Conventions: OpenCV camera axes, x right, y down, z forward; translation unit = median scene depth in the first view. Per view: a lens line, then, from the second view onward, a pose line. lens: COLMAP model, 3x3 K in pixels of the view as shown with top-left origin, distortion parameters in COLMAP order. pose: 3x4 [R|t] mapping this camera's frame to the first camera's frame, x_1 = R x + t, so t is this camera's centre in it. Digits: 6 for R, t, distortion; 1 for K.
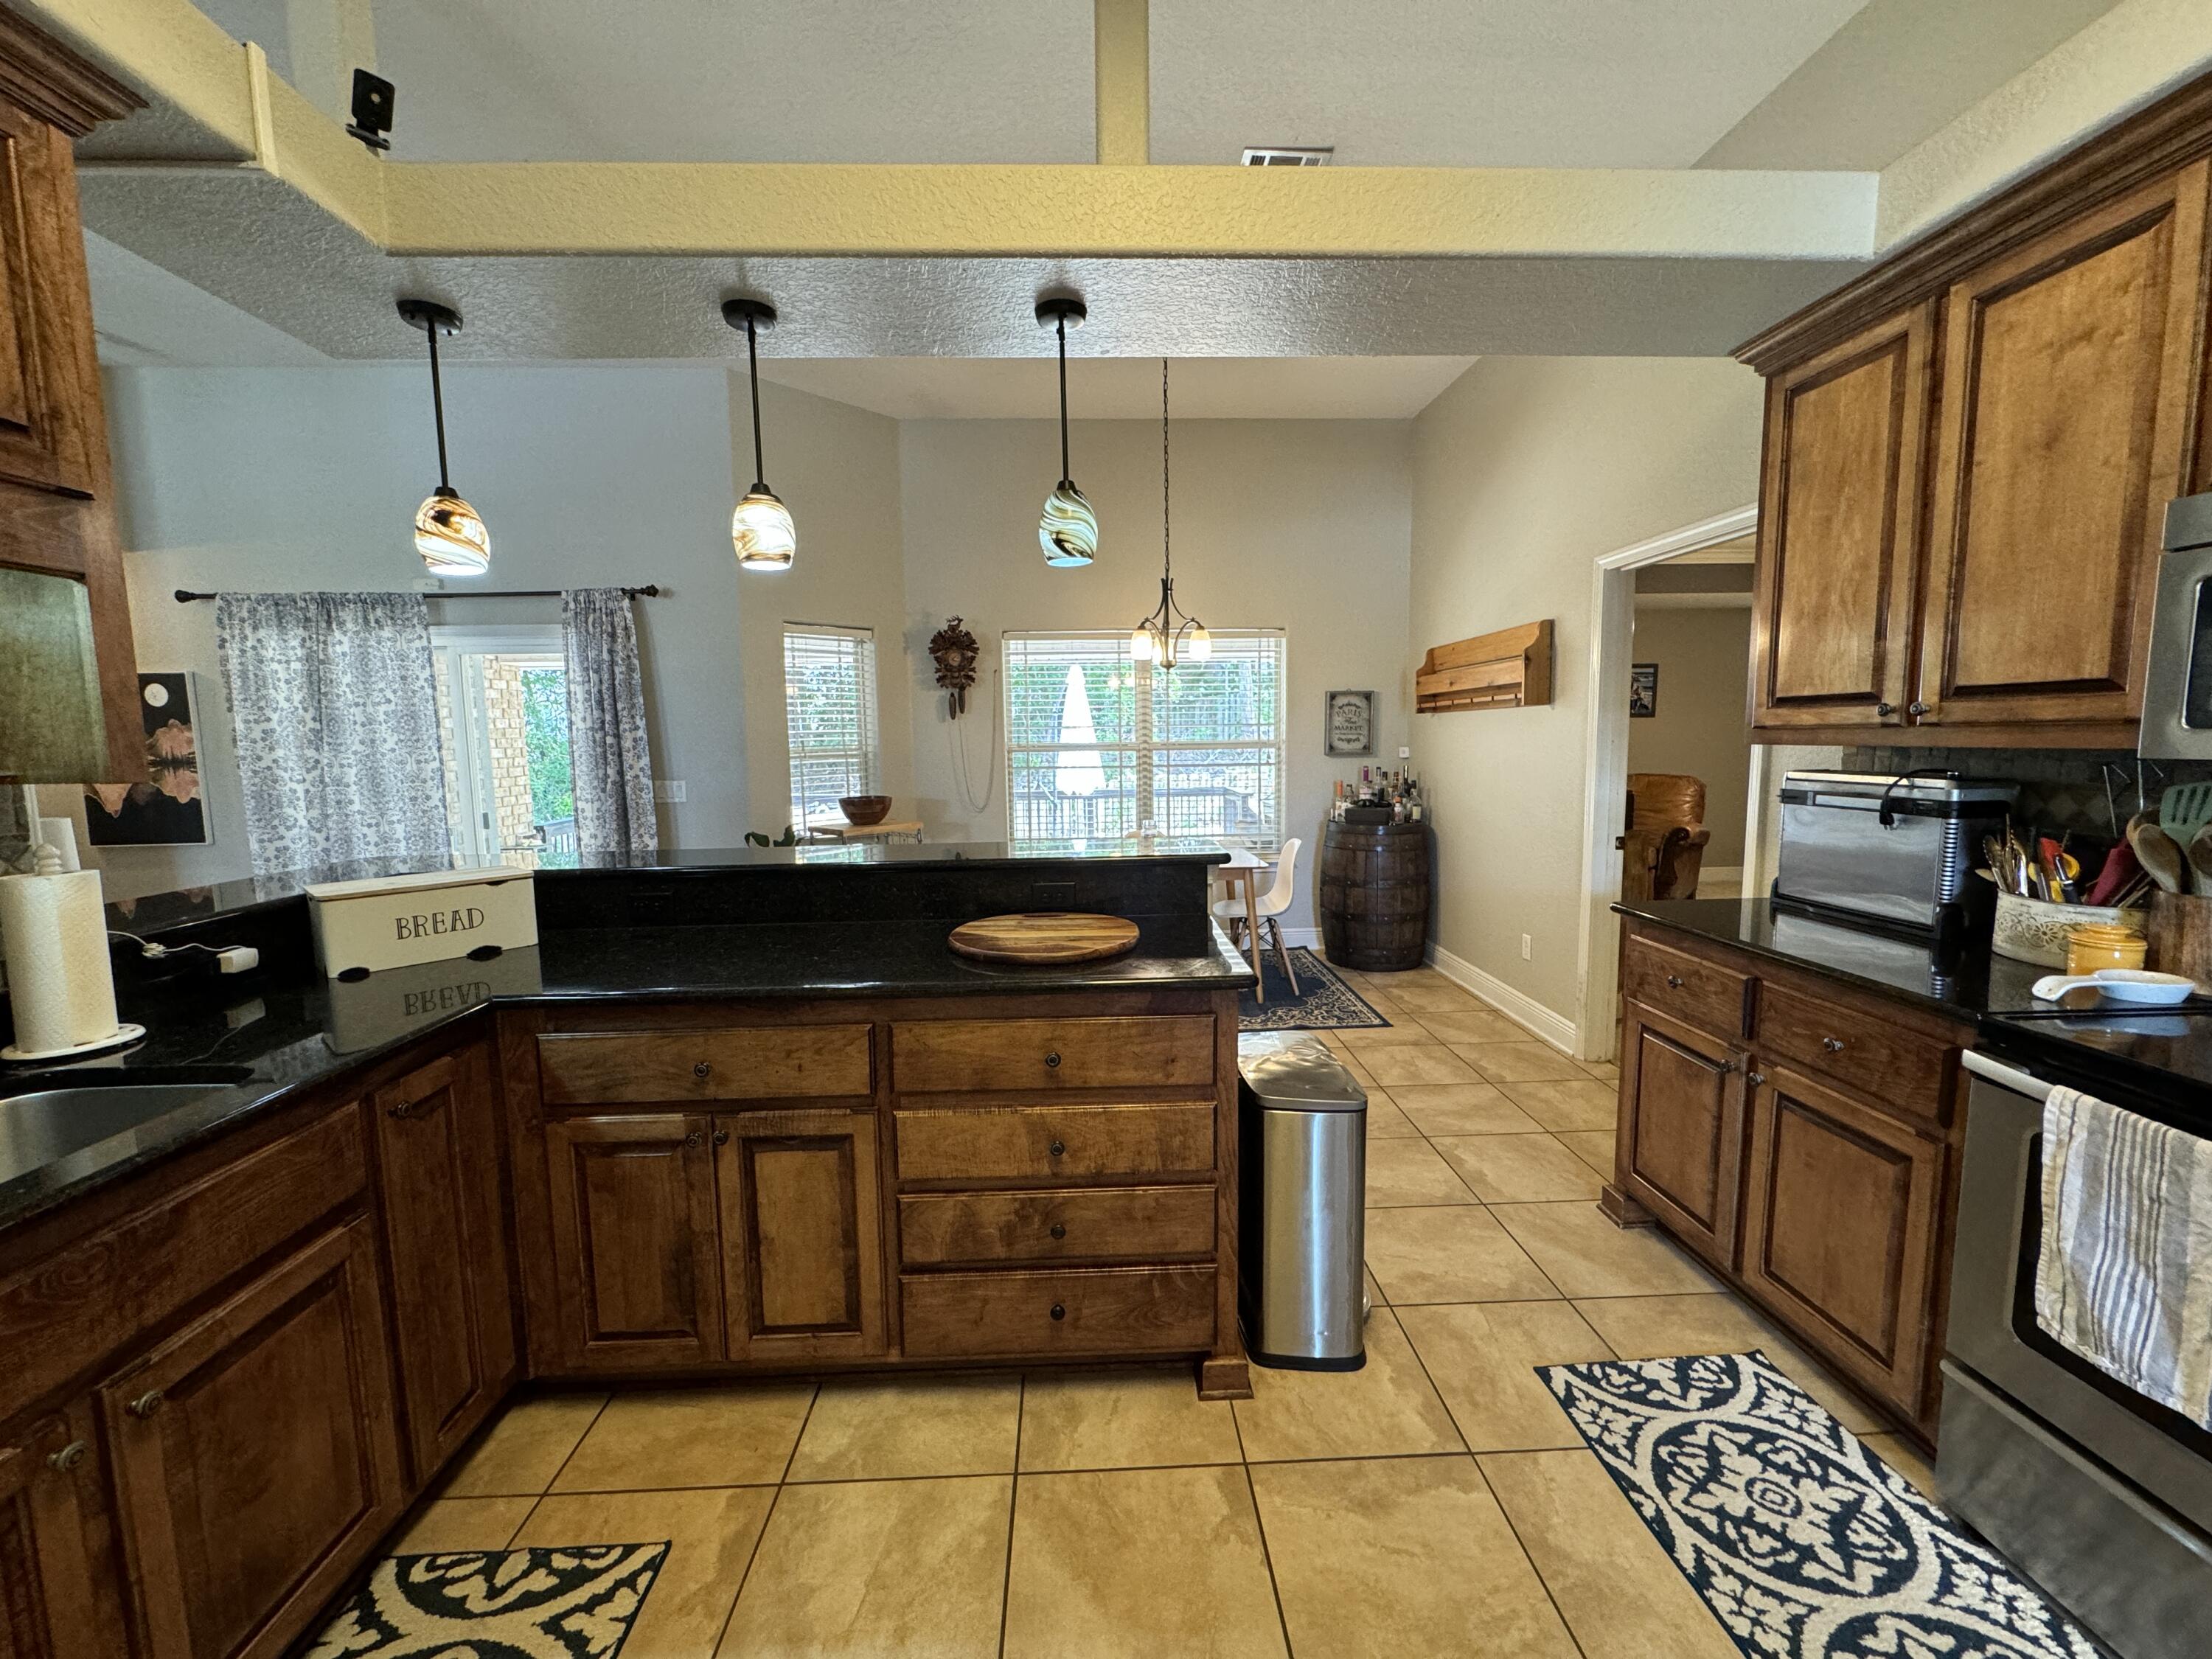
lens RADIAL K [[878.0, 0, 1105.6], [0, 878.0, 828.6], [0, 0, 1]] dist [-0.002213, 0.000423]
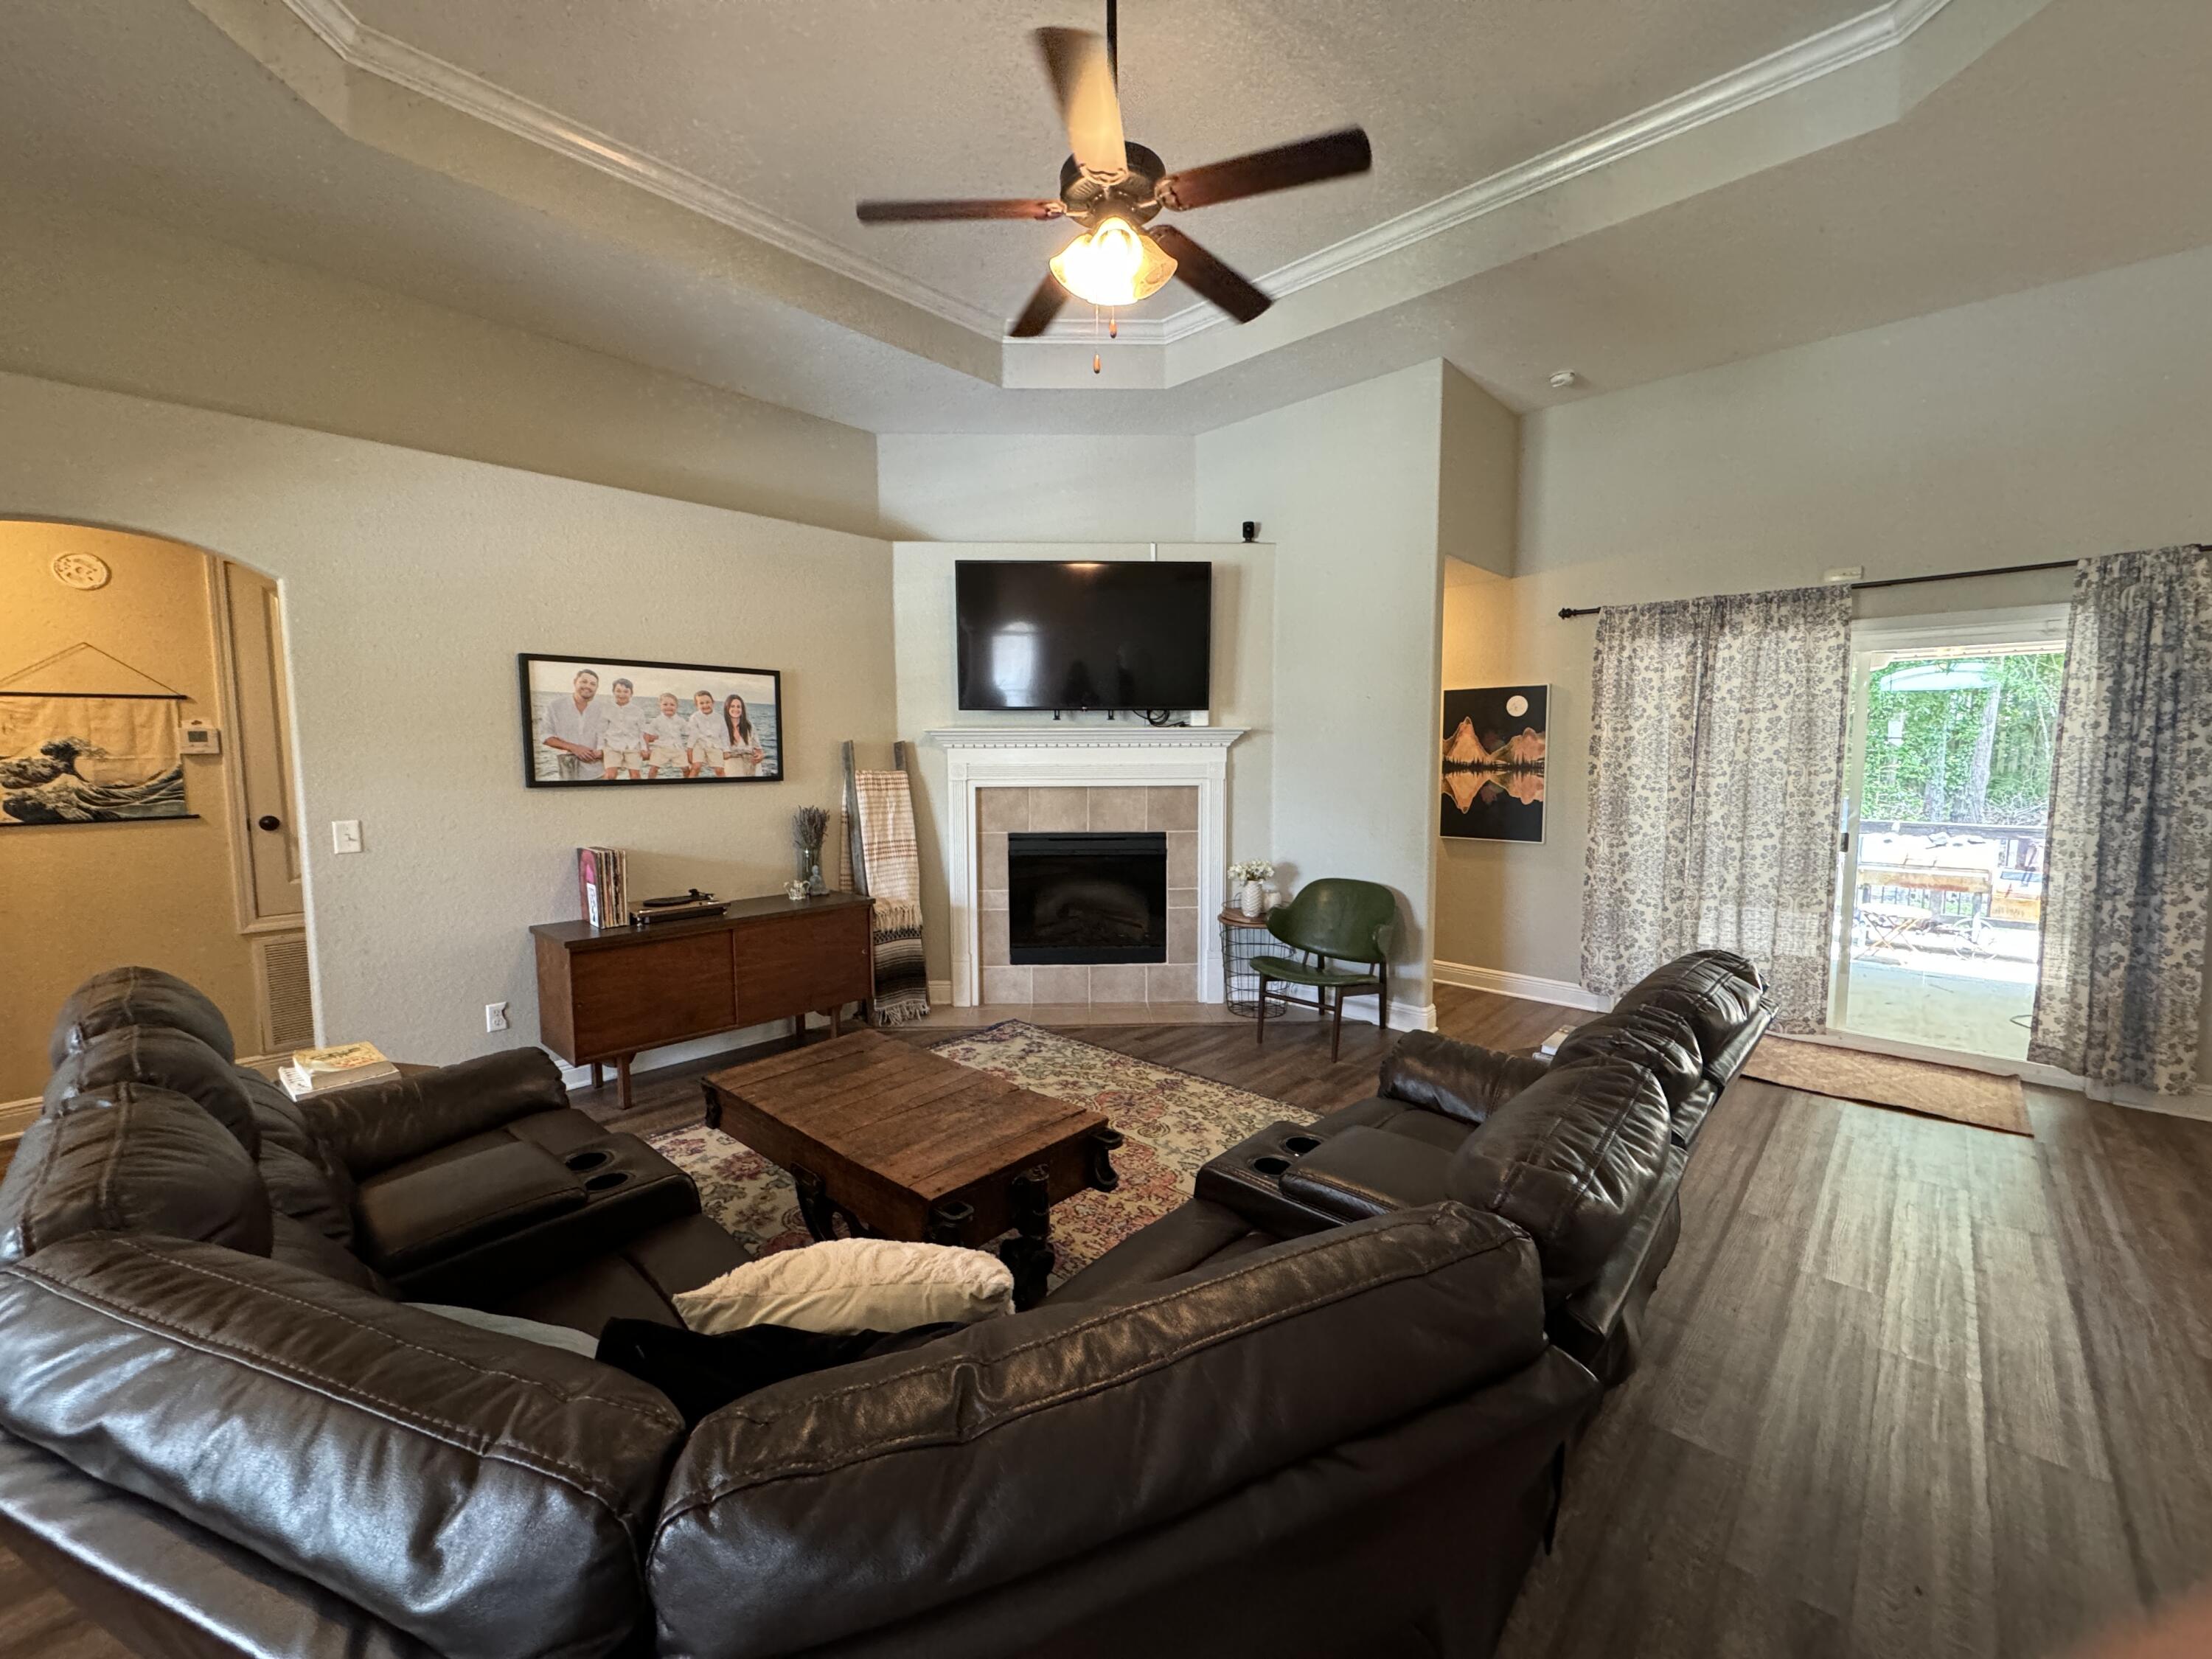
lens RADIAL K [[878.0, 0, 1104.4], [0, 878.0, 827.7], [0, 0, 1]] dist [-0.002213, 0.000423]
pose [[0.698212, 0.075758, -0.711871, -1.400941], [-0.083499, 0.996216, 0.024121, 0.039002], [0.711005, 0.042599, 0.701896, -0.313540]]
